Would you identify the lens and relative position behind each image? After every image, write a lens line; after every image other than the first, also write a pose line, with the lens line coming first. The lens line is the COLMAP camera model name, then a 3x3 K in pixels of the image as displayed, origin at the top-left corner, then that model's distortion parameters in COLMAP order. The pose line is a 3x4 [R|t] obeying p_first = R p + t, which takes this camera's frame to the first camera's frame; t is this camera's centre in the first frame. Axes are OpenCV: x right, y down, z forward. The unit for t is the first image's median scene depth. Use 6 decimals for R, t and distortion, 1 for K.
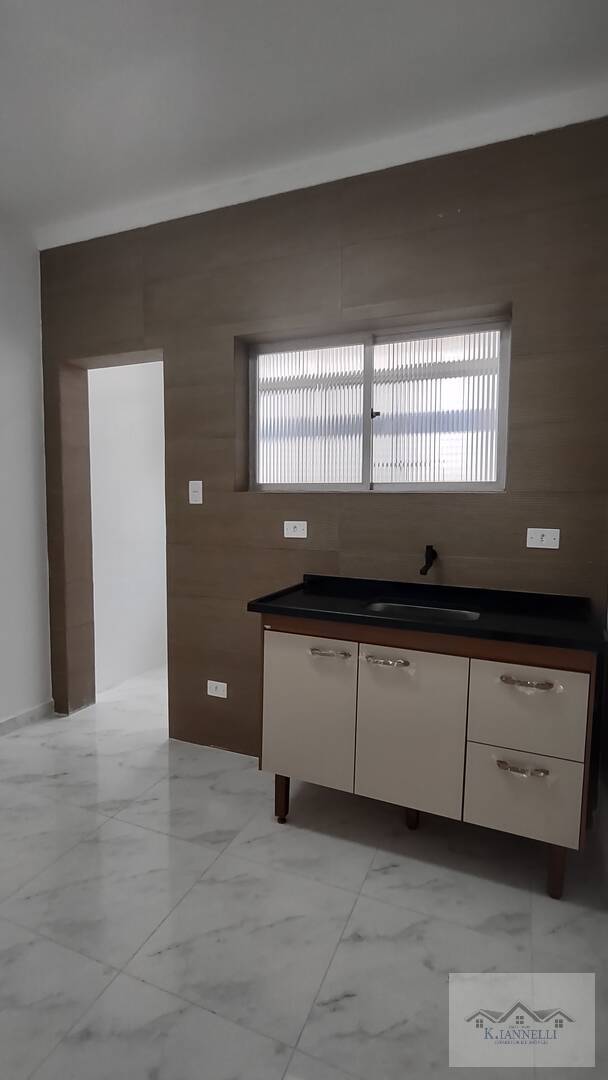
lens RADIAL K [[488.9, 0, 304.0], [0, 488.9, 540.0], [0, 0, 1]] dist [-0.012510, -0.000221]
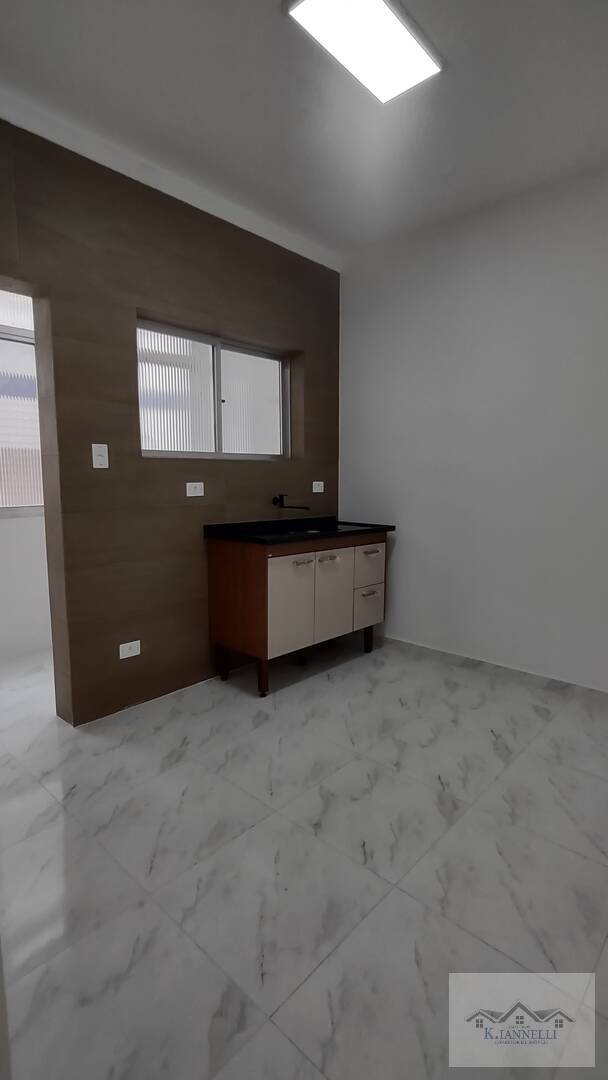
lens RADIAL K [[495.3, 0, 301.0], [0, 495.3, 522.2], [0, 0, 1]] dist [0.000342, -0.000314]
pose [[0.381758, -0.100555, 0.918776, -1.057416], [0.066004, 0.994492, 0.081417, -0.023097], [-0.921902, 0.029561, 0.386293, 0.282368]]
